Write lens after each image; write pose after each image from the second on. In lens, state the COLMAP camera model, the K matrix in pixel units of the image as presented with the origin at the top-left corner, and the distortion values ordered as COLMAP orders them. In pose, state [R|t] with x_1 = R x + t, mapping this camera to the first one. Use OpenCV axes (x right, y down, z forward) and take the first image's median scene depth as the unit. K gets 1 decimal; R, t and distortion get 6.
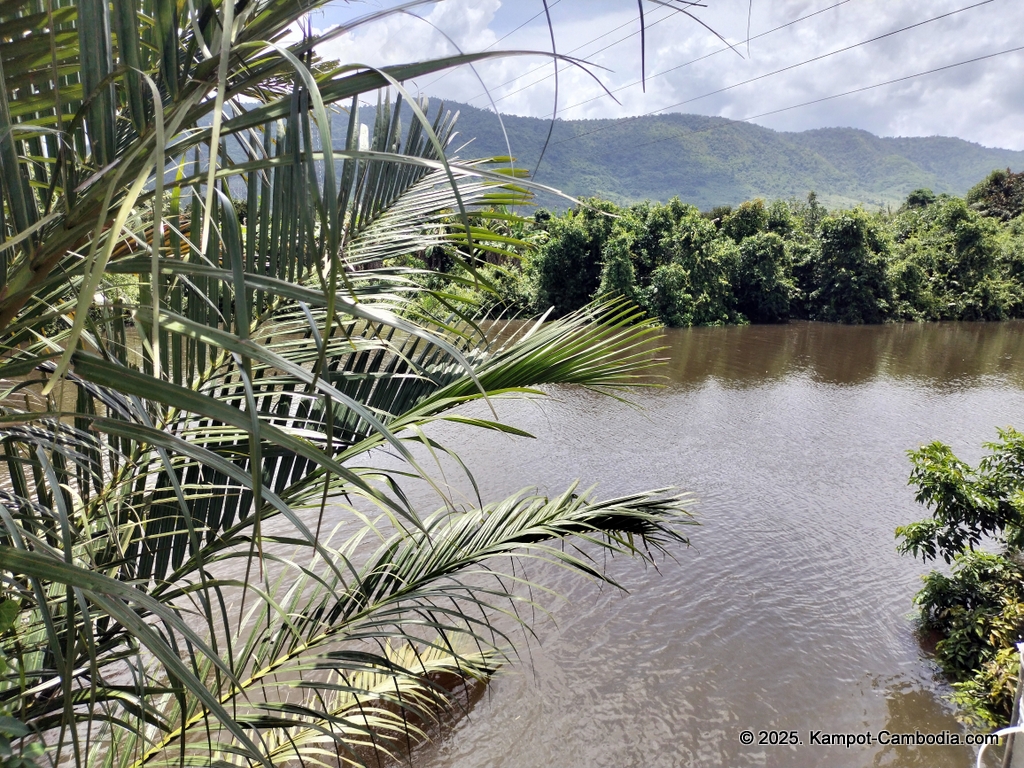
lens RADIAL K [[764.8, 0, 511.3], [0, 764.8, 382.2], [0, 0, 1]] dist [0.001547, -0.000530]
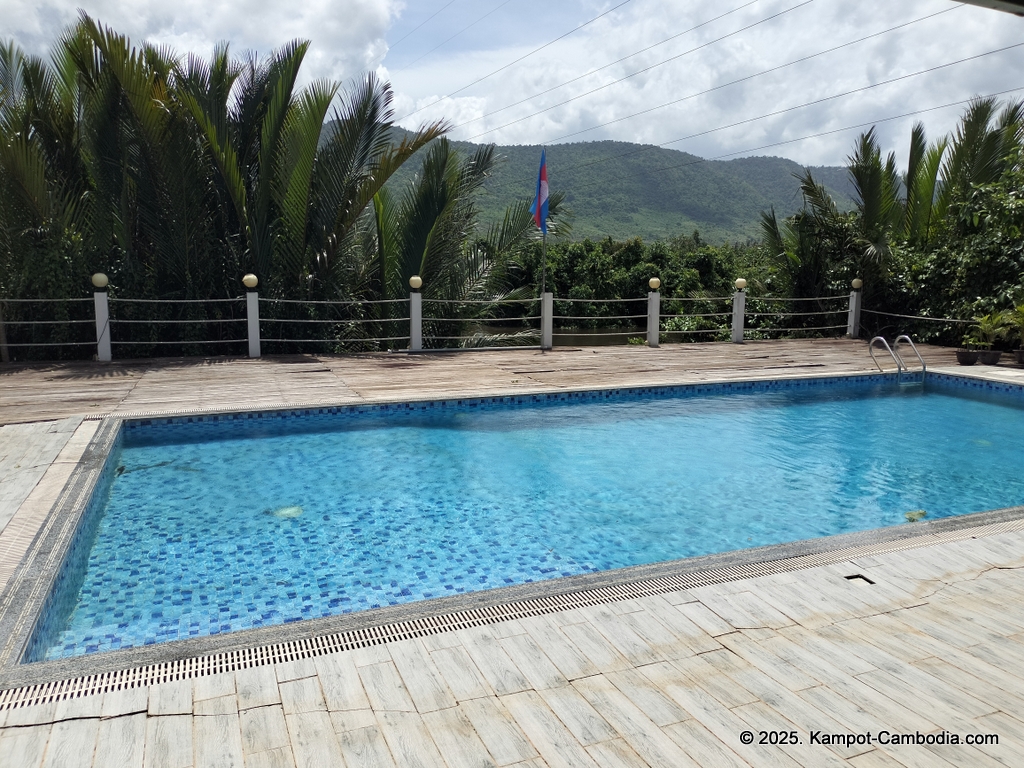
lens RADIAL K [[764.8, 0, 511.9], [0, 764.8, 385.9], [0, 0, 1]] dist [0.001547, -0.000530]
pose [[0.996687, -0.009024, 0.080832, -0.037715], [0.011093, 0.999621, -0.025184, 0.066792], [-0.080574, 0.025997, 0.996410, -0.398698]]
